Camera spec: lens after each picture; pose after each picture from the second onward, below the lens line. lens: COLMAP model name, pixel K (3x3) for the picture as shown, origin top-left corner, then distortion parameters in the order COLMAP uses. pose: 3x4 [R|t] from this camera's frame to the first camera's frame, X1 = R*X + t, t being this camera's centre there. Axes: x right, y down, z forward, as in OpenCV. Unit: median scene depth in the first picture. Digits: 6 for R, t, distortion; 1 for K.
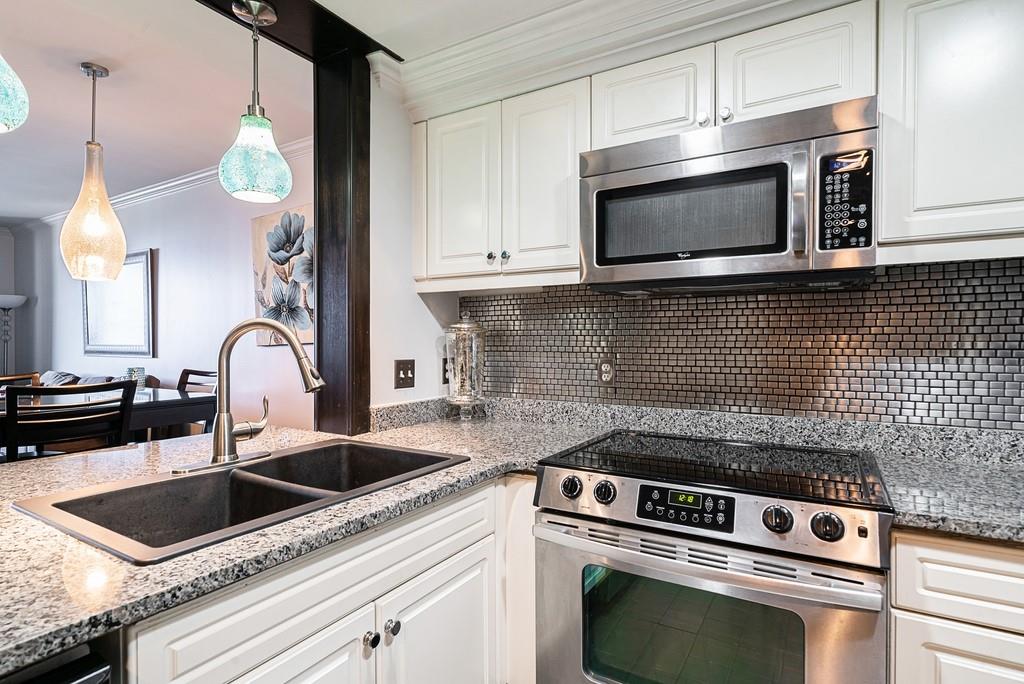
lens RADIAL K [[534.8, 0, 506.5], [0, 534.8, 346.2], [0, 0, 1]] dist [-0.004658, 0.000897]
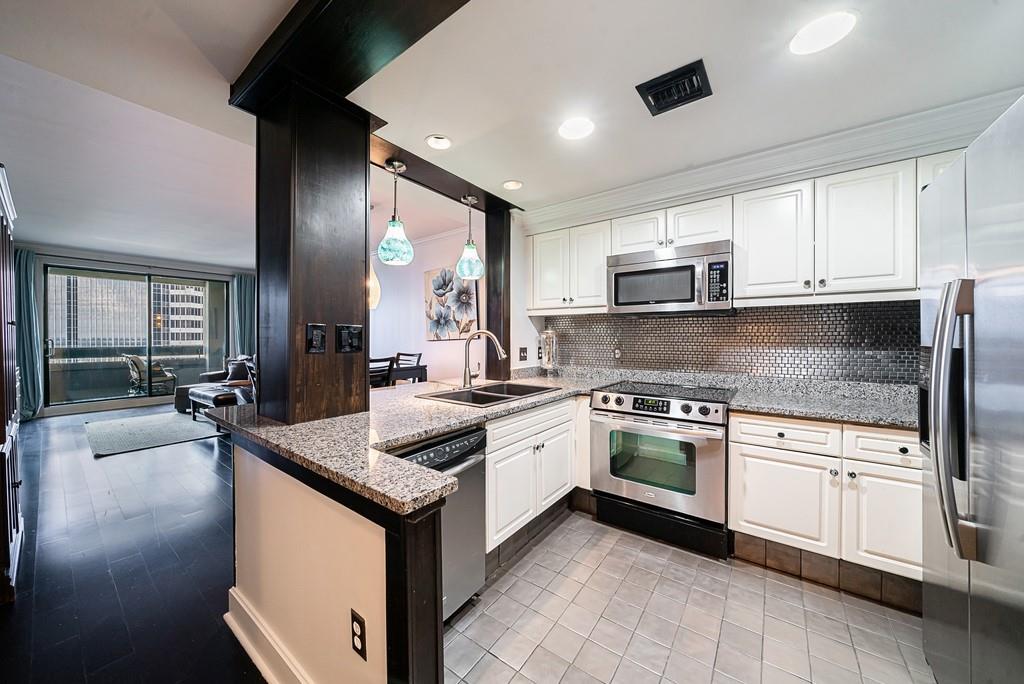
lens RADIAL K [[355.7, 0, 536.4], [0, 355.7, 335.7], [0, 0, 1]] dist [-0.021149, -0.000166]
pose [[0.999709, 0.001661, -0.024064, -0.128885], [-0.001978, 0.999912, -0.013147, -0.003621], [0.024040, 0.013191, 0.999624, -0.529108]]
